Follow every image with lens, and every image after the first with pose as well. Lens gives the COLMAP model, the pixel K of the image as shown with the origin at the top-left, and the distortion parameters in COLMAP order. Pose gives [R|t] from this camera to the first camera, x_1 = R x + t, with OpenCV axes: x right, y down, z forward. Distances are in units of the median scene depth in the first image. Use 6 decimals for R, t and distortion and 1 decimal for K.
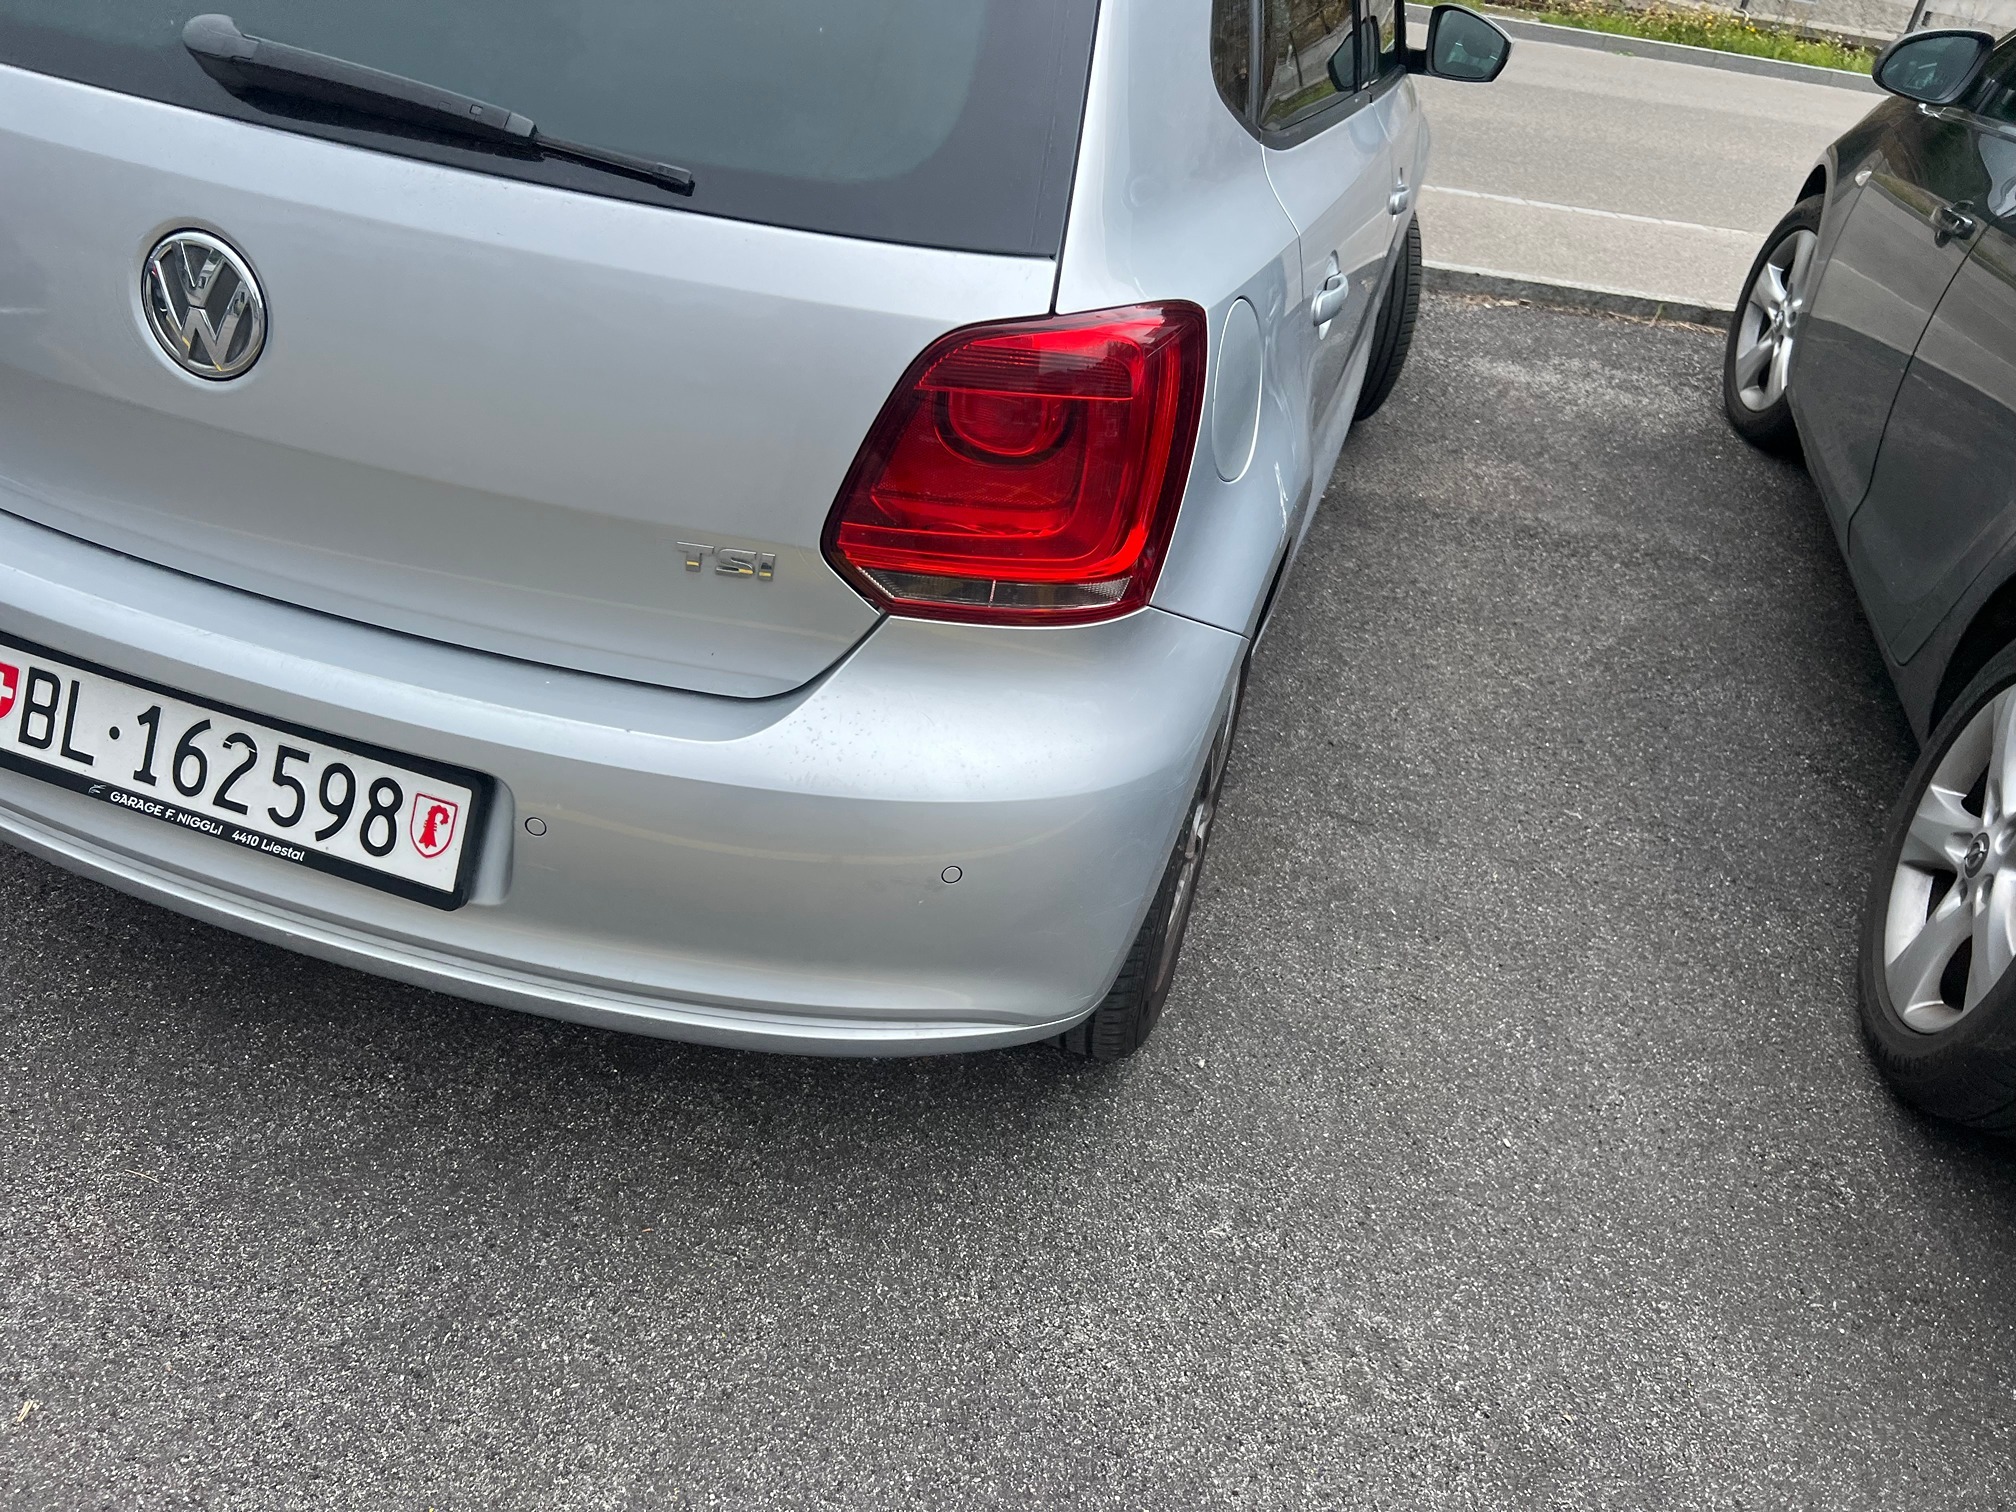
lens RADIAL K [[1556.9, 0, 970.0], [0, 1556.9, 745.9], [0, 0, 1]] dist [0.011247, -0.011849]
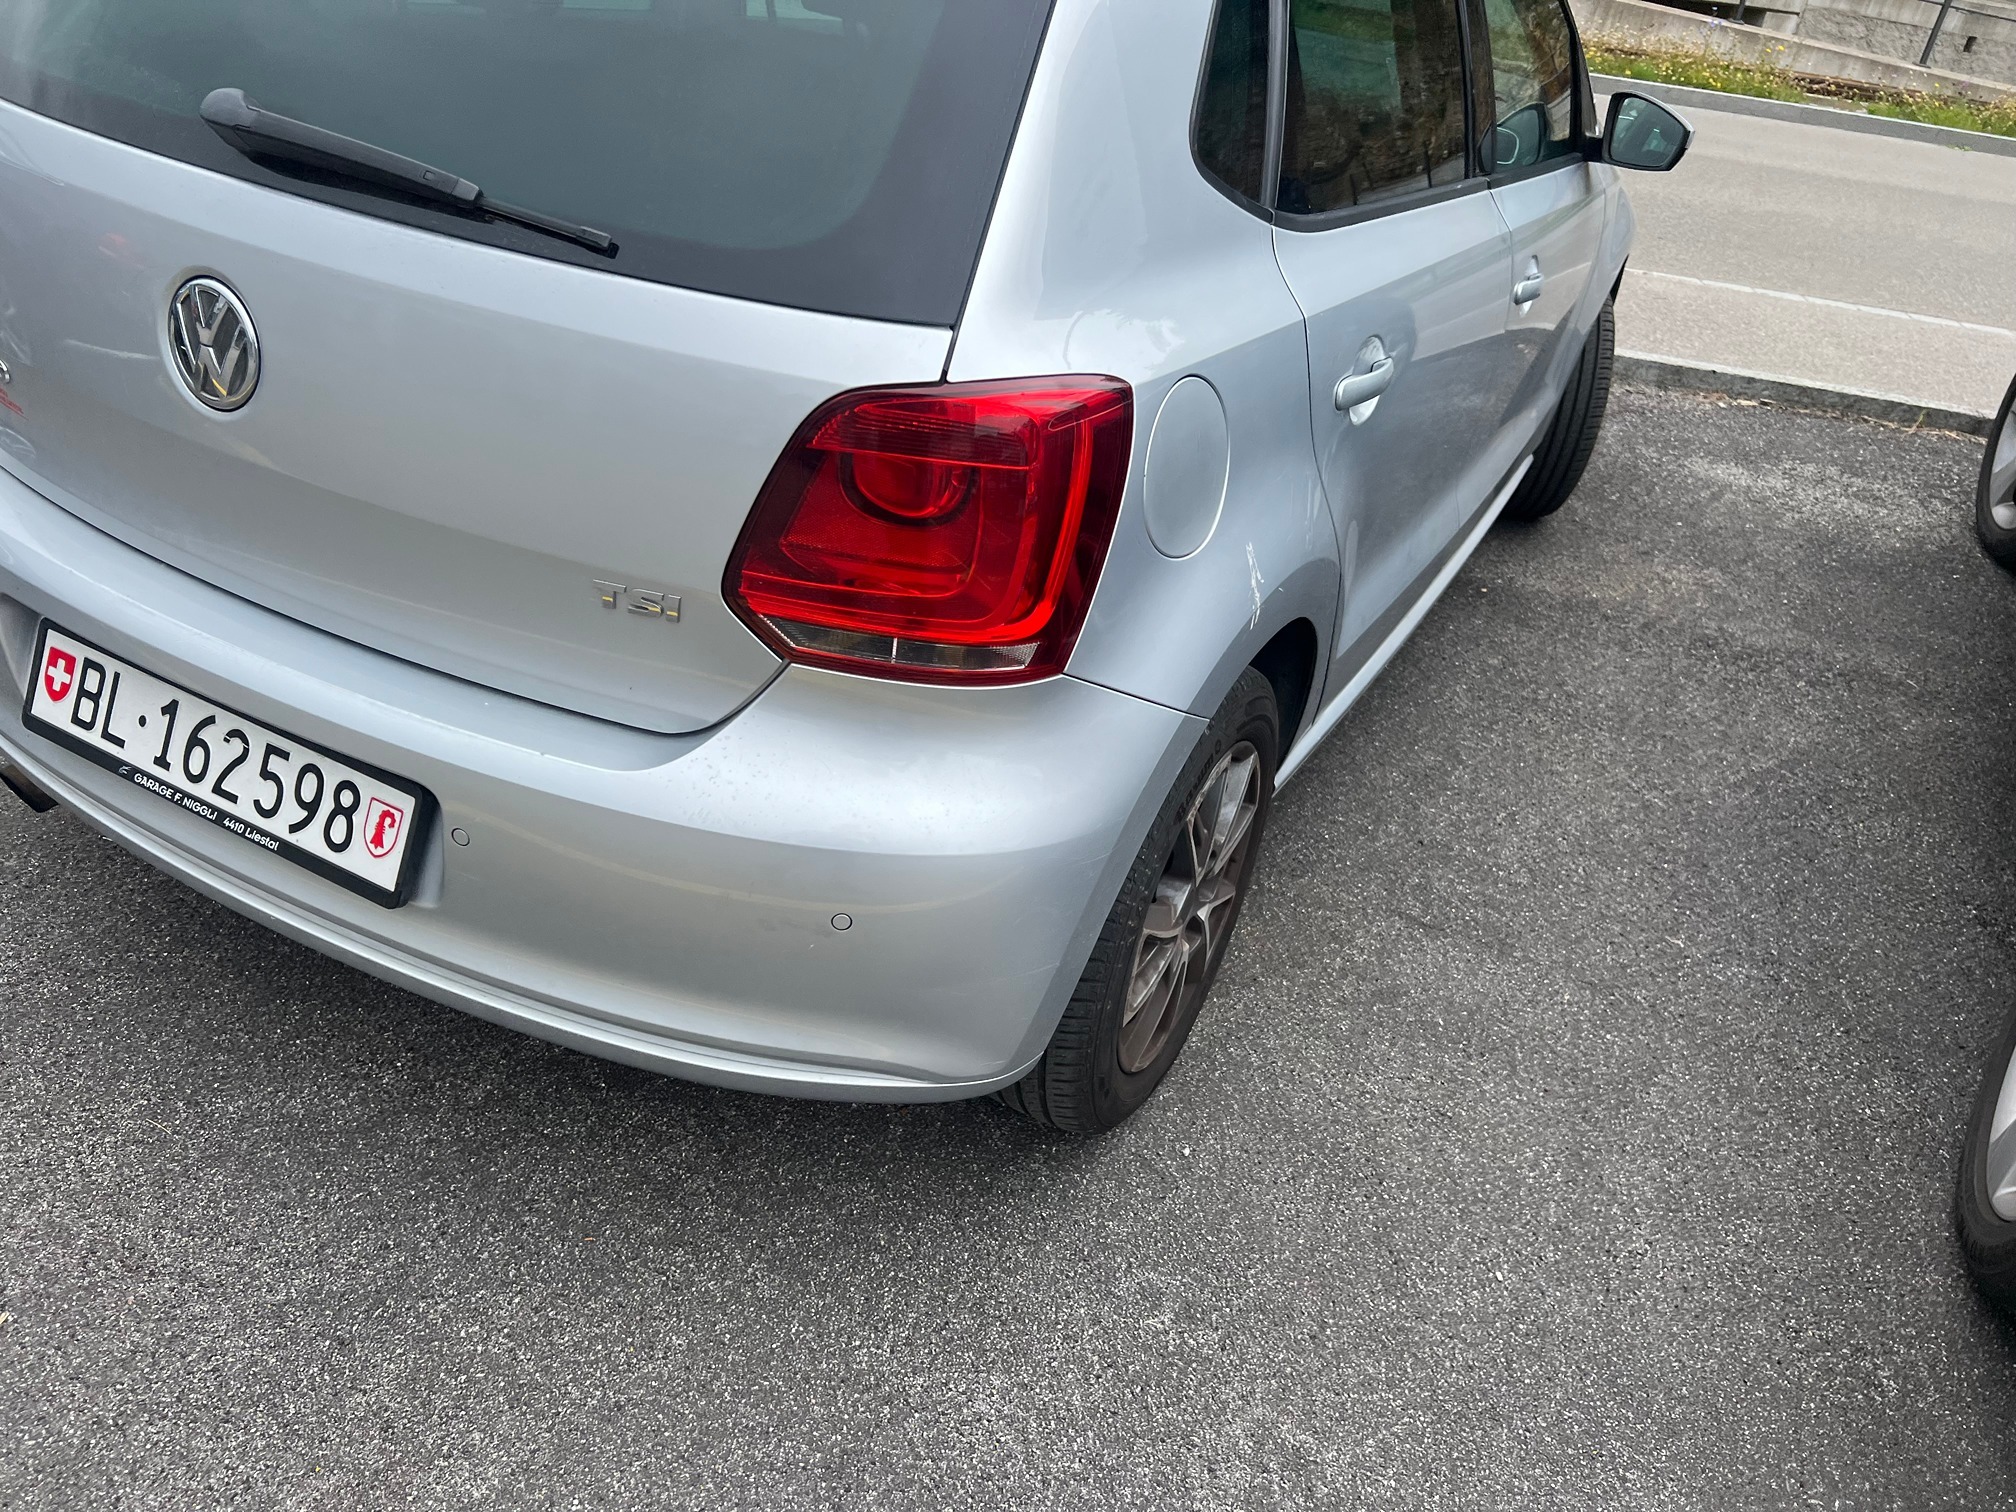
lens RADIAL K [[1549.0, 0, 963.9], [0, 1549.0, 753.2], [0, 0, 1]] dist [0.011620, -0.006045]
pose [[0.980947, 0.081641, -0.176290, 0.212469], [-0.088591, 0.995557, -0.031901, -0.001816], [0.172902, 0.046911, 0.983821, 0.009053]]
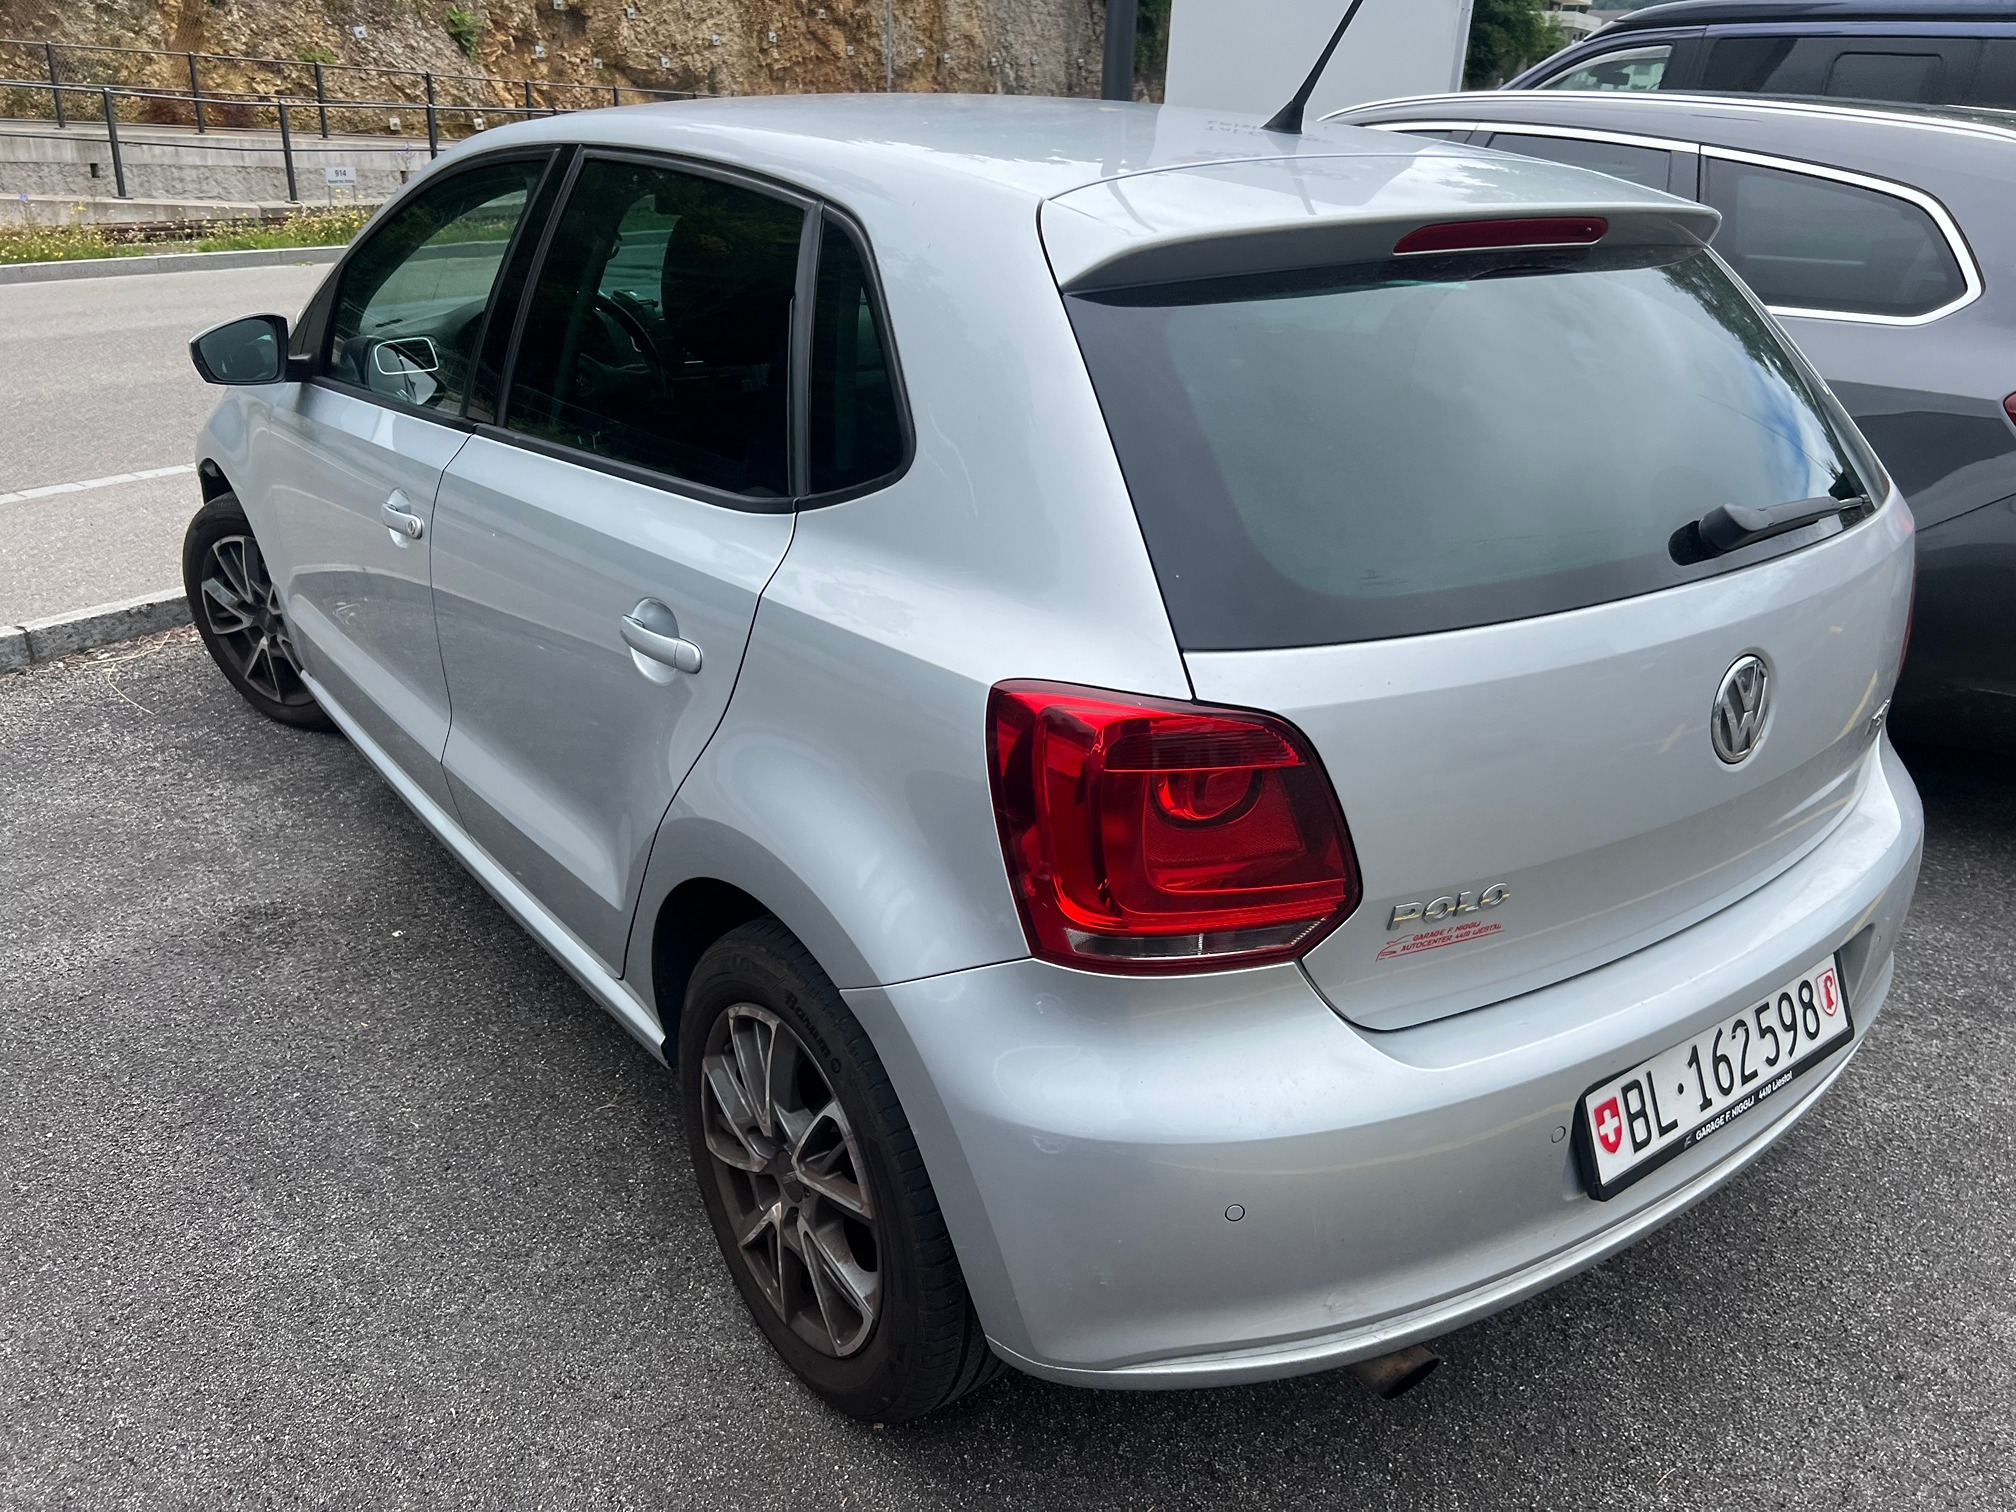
lens RADIAL K [[1539.8, 0, 1003.7], [0, 1539.8, 725.9], [0, 0, 1]] dist [0.042676, -0.046417]
pose [[0.576813, -0.412825, 0.704884, -1.475263], [0.479323, 0.869783, 0.117165, -0.598891], [-0.661465, 0.270285, 0.699579, 0.411916]]
